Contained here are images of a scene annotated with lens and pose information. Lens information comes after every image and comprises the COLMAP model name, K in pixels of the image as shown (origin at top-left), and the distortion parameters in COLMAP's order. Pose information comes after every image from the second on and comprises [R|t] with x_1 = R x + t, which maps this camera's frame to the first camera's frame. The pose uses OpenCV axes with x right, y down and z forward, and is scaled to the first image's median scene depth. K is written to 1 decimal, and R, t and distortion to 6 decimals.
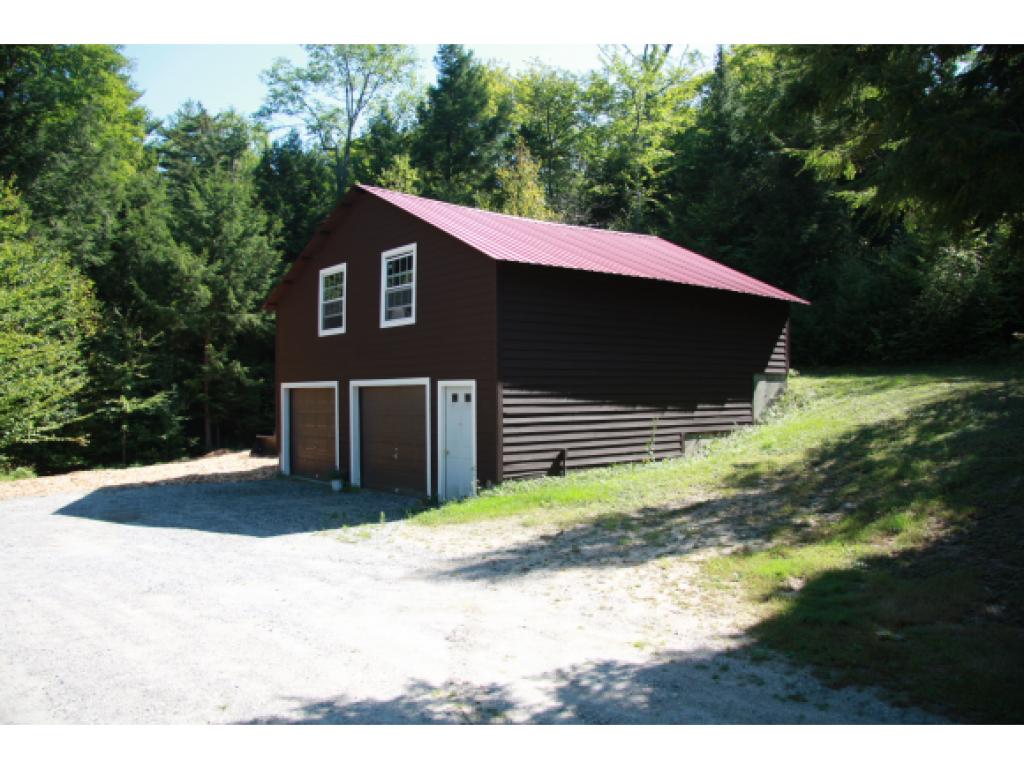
lens RADIAL K [[797.5, 0, 511.1], [0, 797.5, 384.4], [0, 0, 1]] dist [-0.149685, 0.085678]
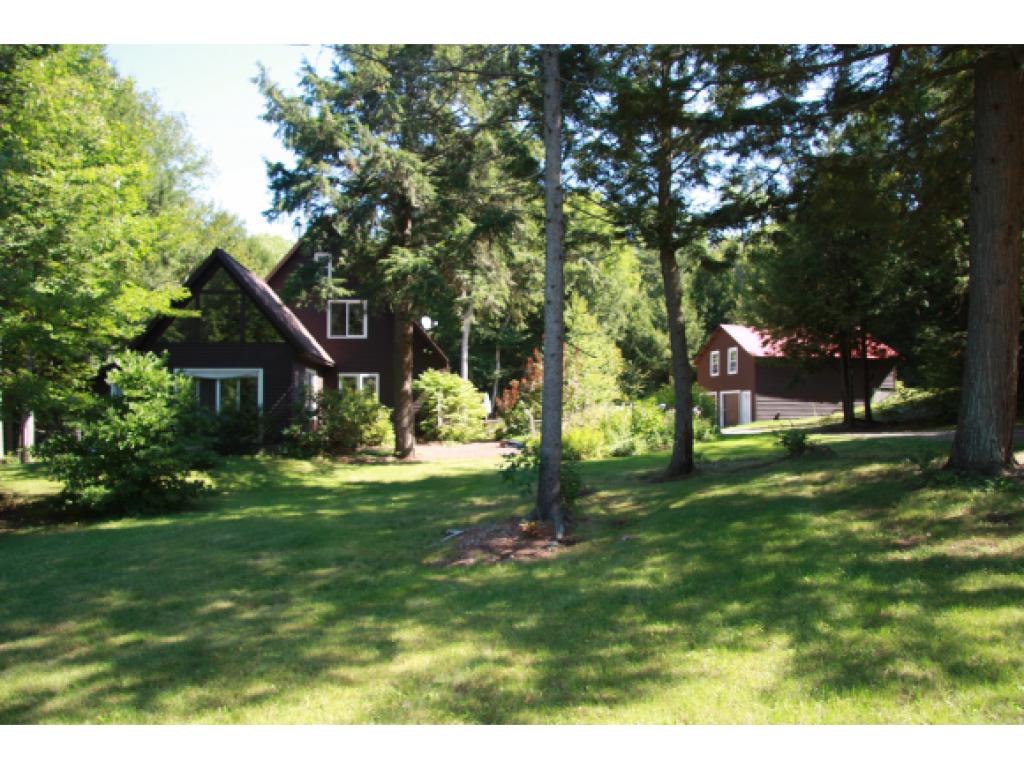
lens RADIAL K [[797.5, 0, 512.7], [0, 797.5, 384.9], [0, 0, 1]] dist [-0.149685, 0.085678]
pose [[0.849074, -0.009500, -0.528189, 0.393274], [-0.001998, 0.999773, -0.021193, 0.019200], [0.528270, 0.019050, 0.848863, -1.073686]]
